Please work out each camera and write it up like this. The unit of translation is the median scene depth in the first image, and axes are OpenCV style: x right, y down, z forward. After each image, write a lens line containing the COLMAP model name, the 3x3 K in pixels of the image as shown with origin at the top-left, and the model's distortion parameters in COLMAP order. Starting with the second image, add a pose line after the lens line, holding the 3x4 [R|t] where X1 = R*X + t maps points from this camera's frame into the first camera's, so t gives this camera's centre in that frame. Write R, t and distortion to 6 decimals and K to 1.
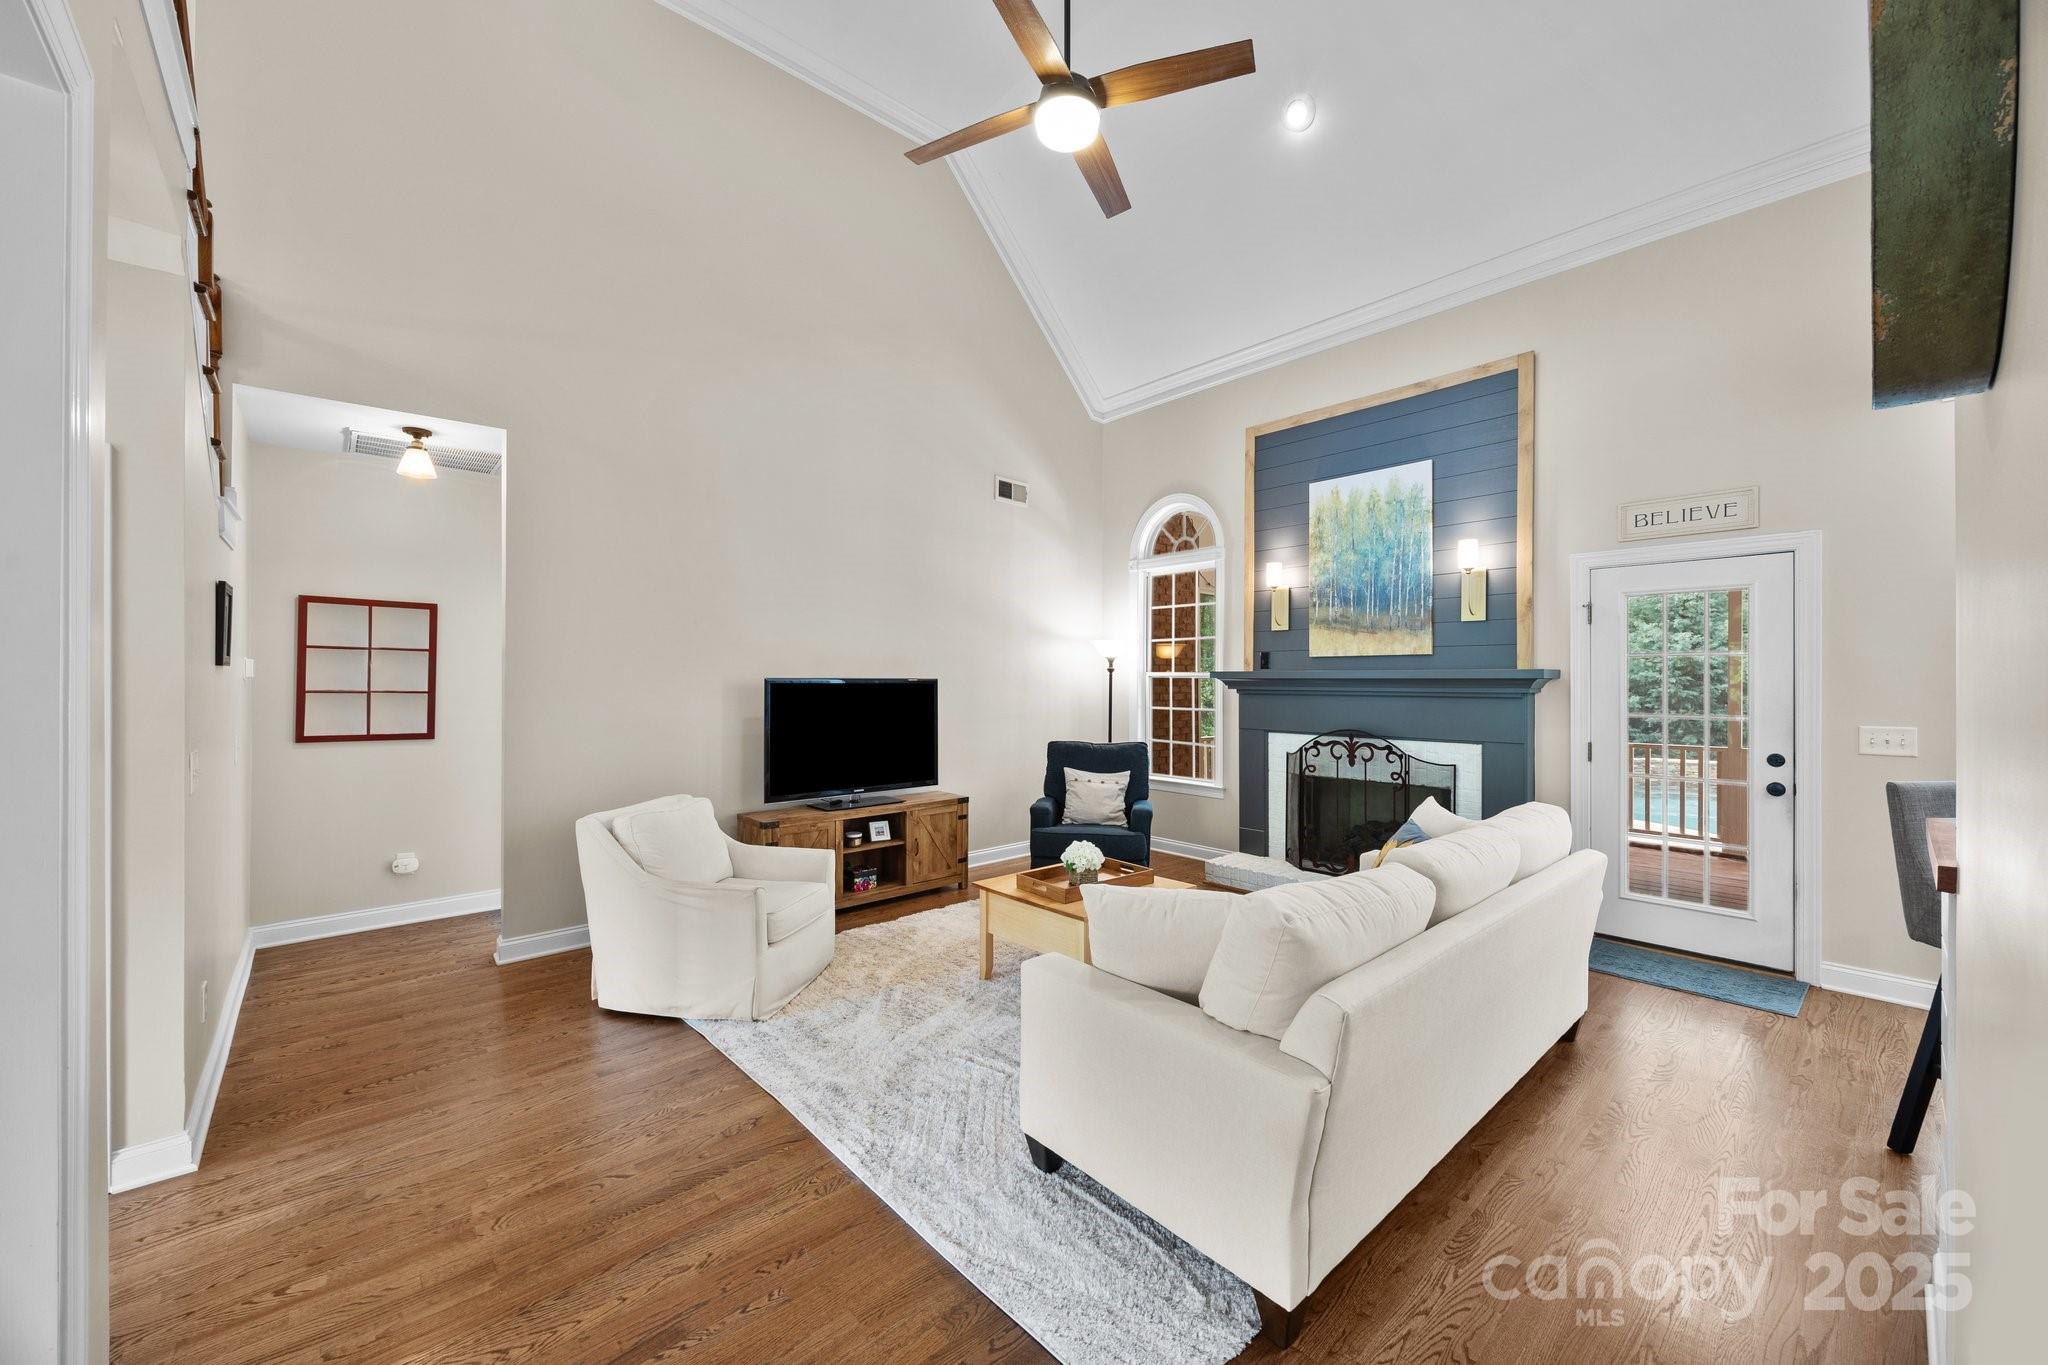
lens RADIAL K [[784.6, 0, 1027.8], [0, 784.6, 674.7], [0, 0, 1]] dist [-0.001556, -0.000541]
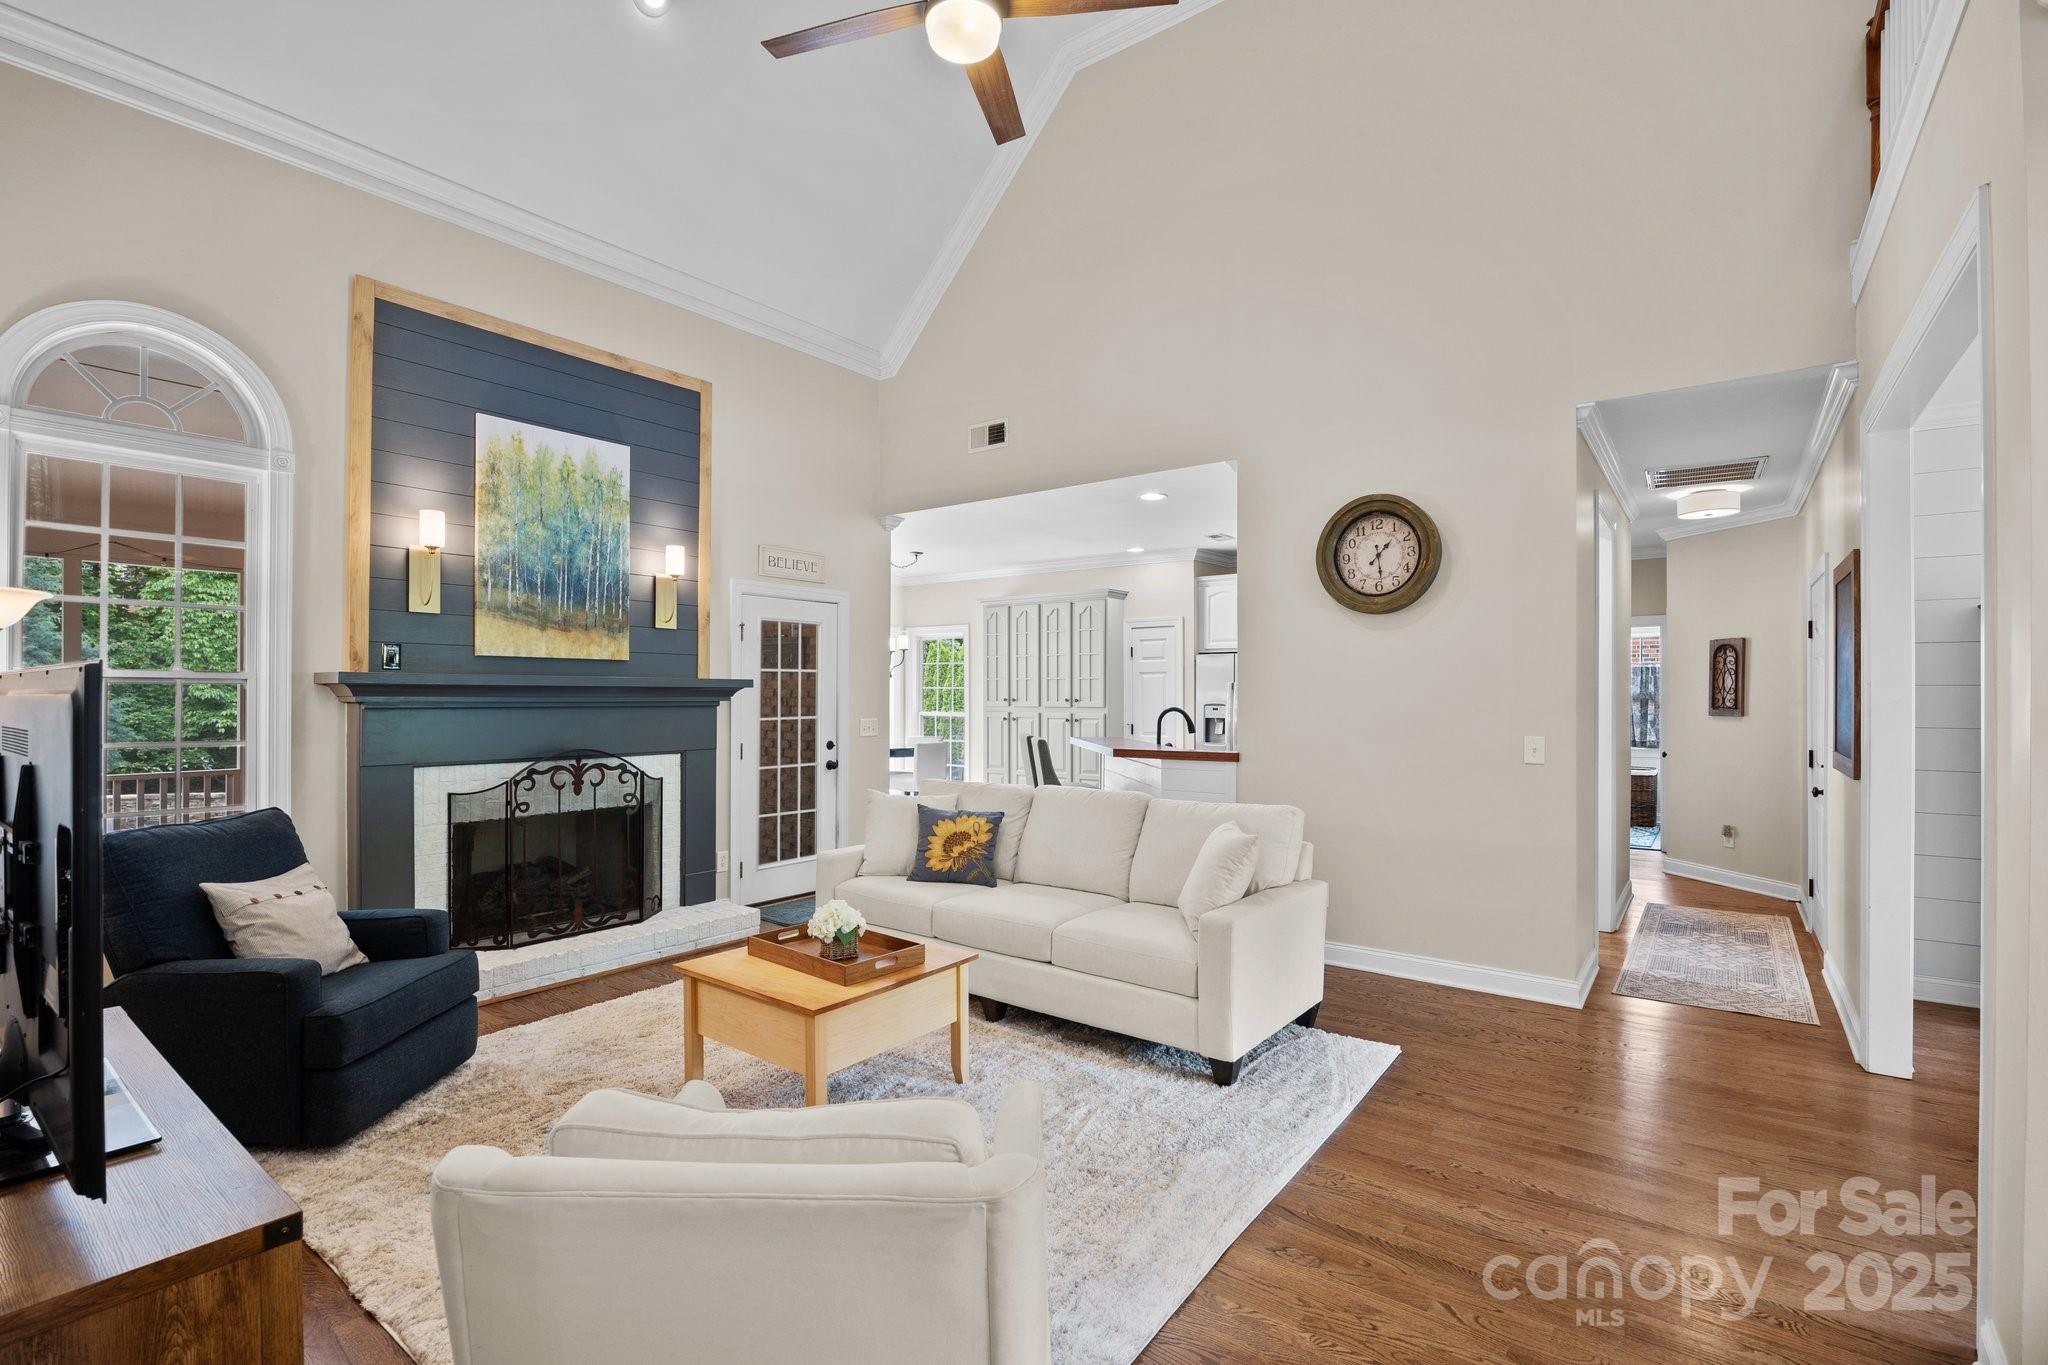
lens RADIAL K [[927.3, 0, 1034.7], [0, 927.3, 692.9], [0, 0, 1]] dist [-0.017128, 0.000223]
pose [[-0.199119, 0.003316, 0.979970, -0.610459], [-0.005926, 0.999972, -0.004588, 0.013229], [-0.979957, -0.006721, -0.199094, 0.728031]]
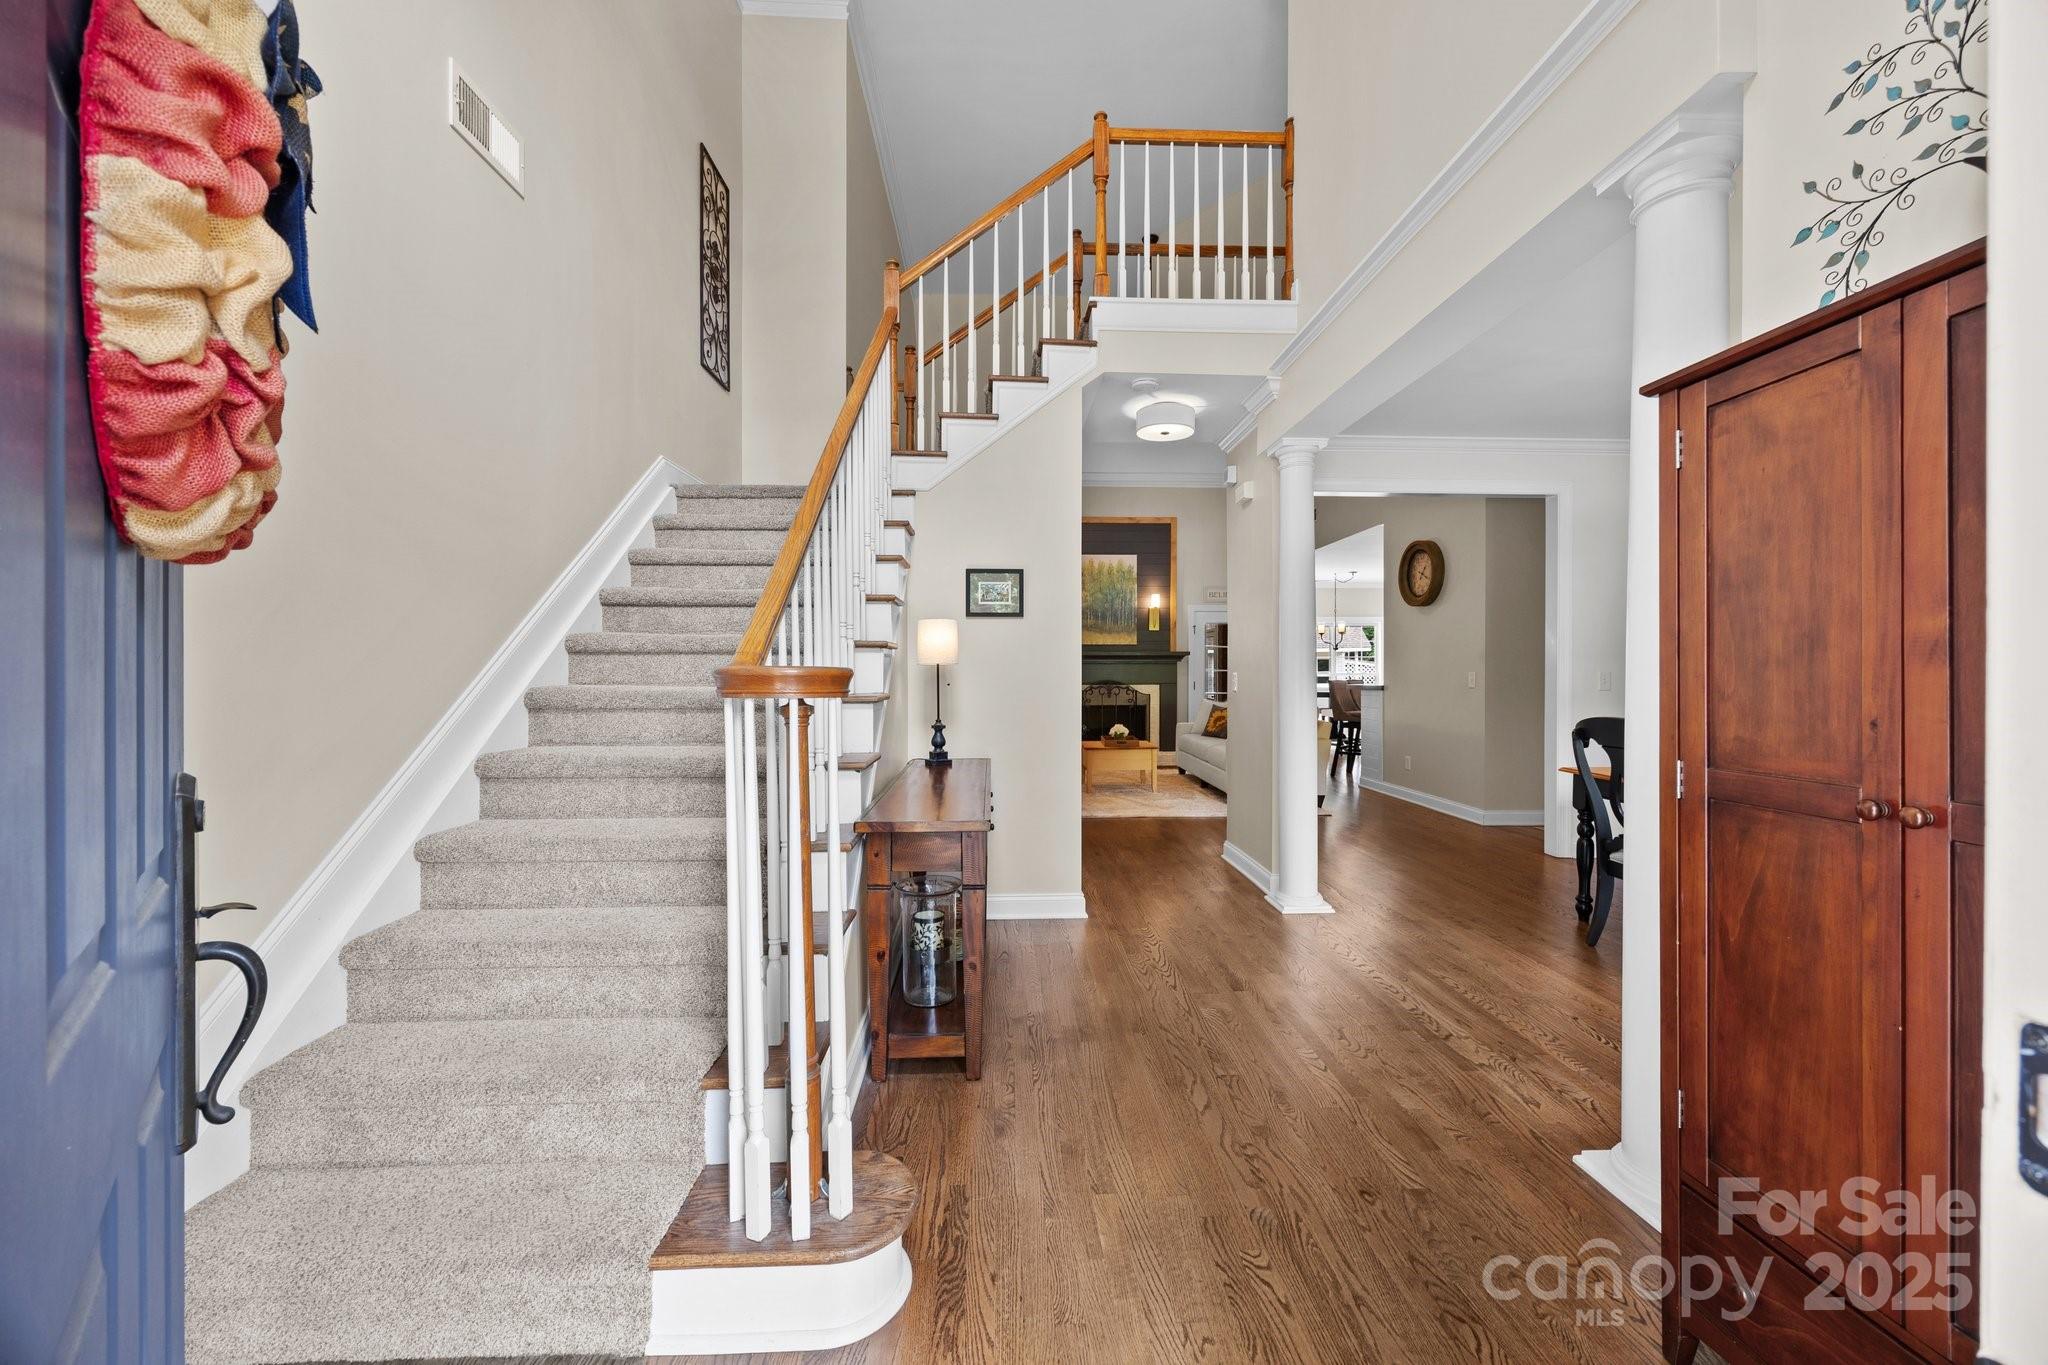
lens RADIAL K [[784.6, 0, 1027.8], [0, 784.6, 674.7], [0, 0, 1]] dist [-0.001556, -0.000541]
pose [[0.624265, 0.001435, 0.781211, -1.323355], [-0.005394, 0.999982, 0.002473, 0.051589], [-0.781194, -0.005758, 0.624262, -0.114832]]
